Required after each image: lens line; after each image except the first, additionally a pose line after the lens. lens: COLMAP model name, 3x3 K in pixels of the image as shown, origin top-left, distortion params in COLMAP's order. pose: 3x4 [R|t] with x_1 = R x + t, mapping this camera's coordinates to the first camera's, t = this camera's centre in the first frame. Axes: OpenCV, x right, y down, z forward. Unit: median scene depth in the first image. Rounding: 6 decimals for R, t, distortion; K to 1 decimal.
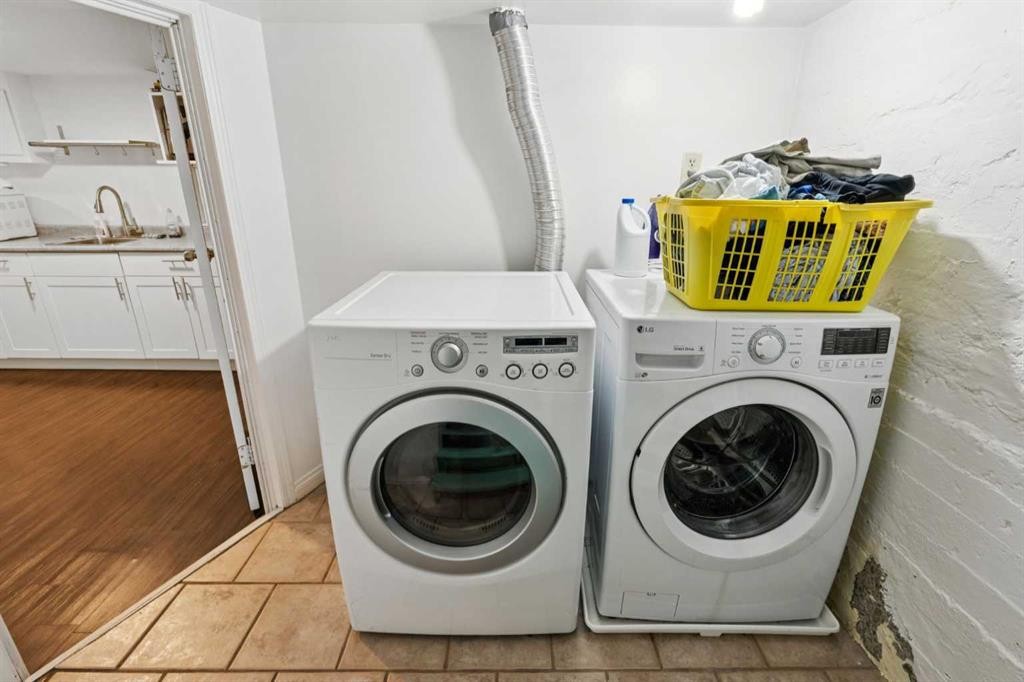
lens RADIAL K [[479.3, 0, 515.8], [0, 479.3, 347.2], [0, 0, 1]] dist [0.000713, 0.000803]
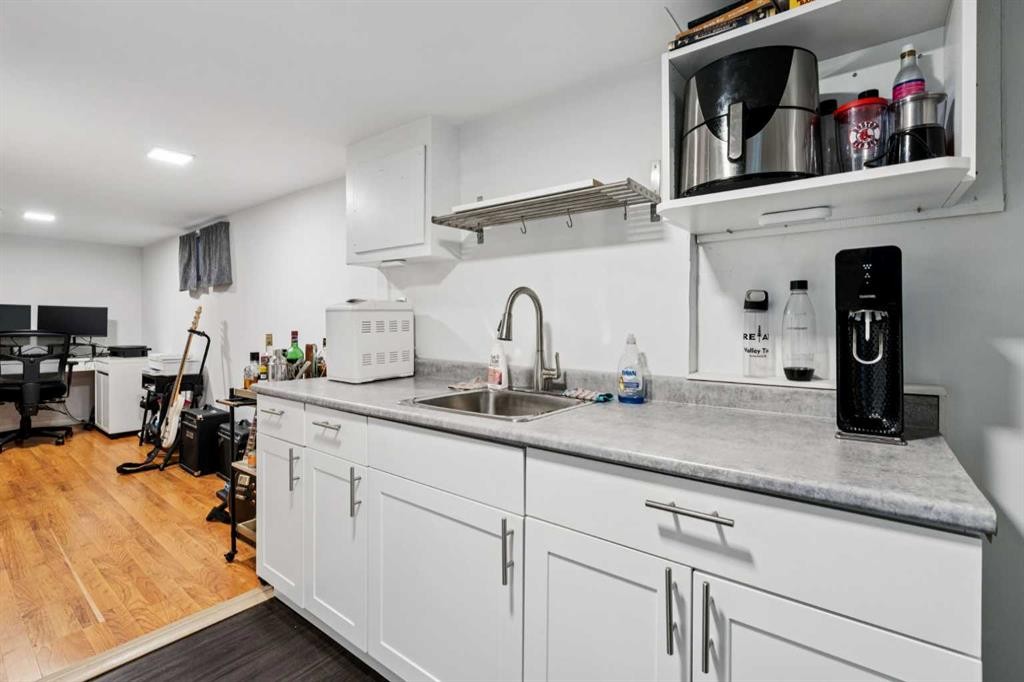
lens RADIAL K [[470.2, 0, 510.3], [0, 470.2, 324.7], [0, 0, 1]] dist [-0.002275, 0.000004]
pose [[0.791191, 0.001638, -0.611567, -0.566050], [-0.203234, 0.943869, -0.260398, -0.171941], [0.576812, 0.330316, 0.747114, 0.637896]]
